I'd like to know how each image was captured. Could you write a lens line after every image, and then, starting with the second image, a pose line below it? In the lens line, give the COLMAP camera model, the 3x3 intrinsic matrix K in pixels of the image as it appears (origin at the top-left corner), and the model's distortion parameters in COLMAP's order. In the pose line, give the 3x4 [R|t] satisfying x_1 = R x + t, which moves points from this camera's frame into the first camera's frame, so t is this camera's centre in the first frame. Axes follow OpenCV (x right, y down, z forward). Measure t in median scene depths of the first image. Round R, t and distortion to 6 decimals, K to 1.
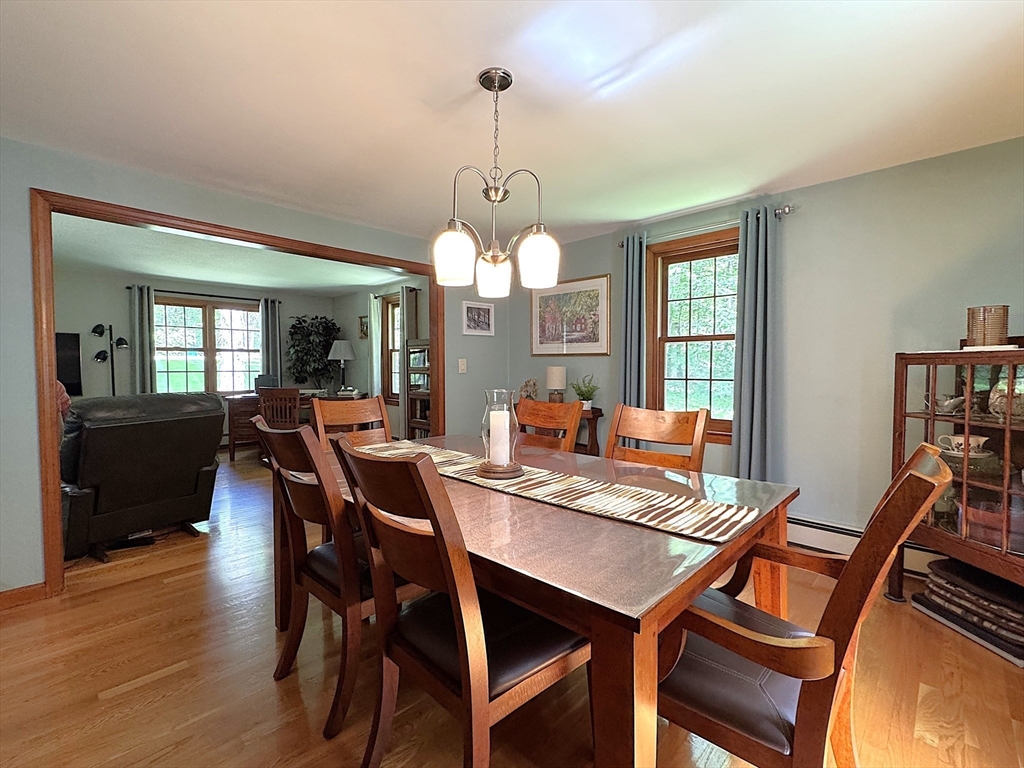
lens RADIAL K [[451.2, 0, 512.0], [0, 451.2, 384.0], [0, 0, 1]] dist [0.000919, 0.000144]
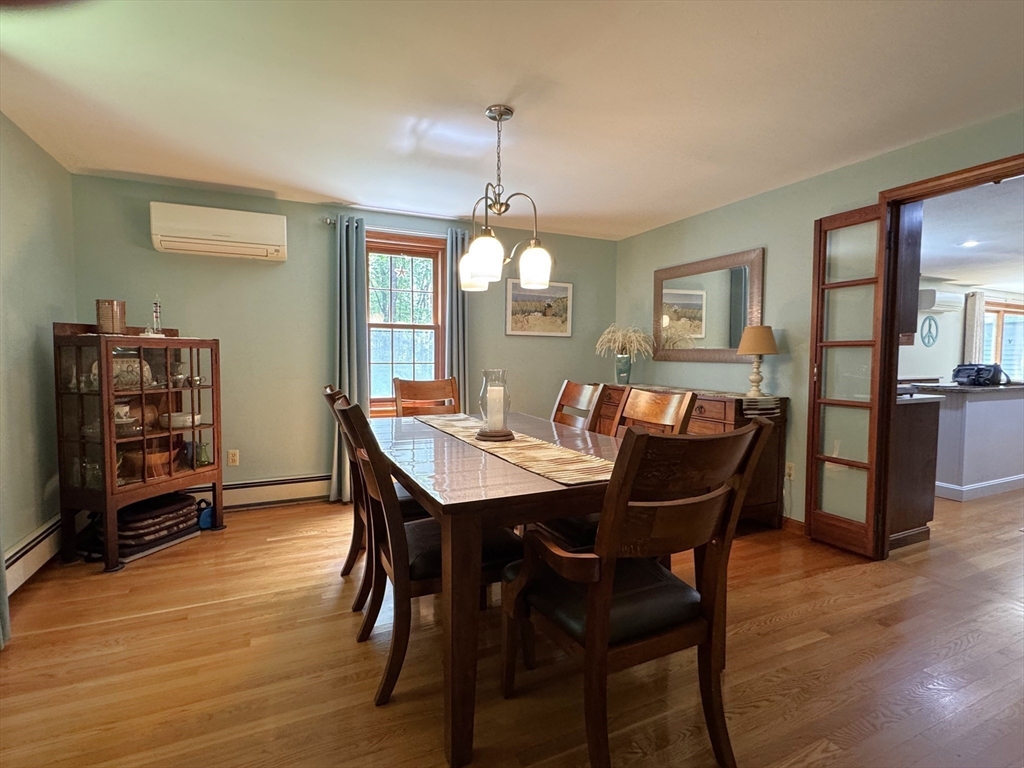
lens RADIAL K [[505.6, 0, 512.0], [0, 505.6, 384.0], [0, 0, 1]] dist [-0.001261, -0.000290]
pose [[-0.937363, -0.019058, 0.347832, -0.489387], [0.011349, 0.996302, 0.085170, -0.048536], [-0.348169, 0.083783, -0.933680, 2.056775]]
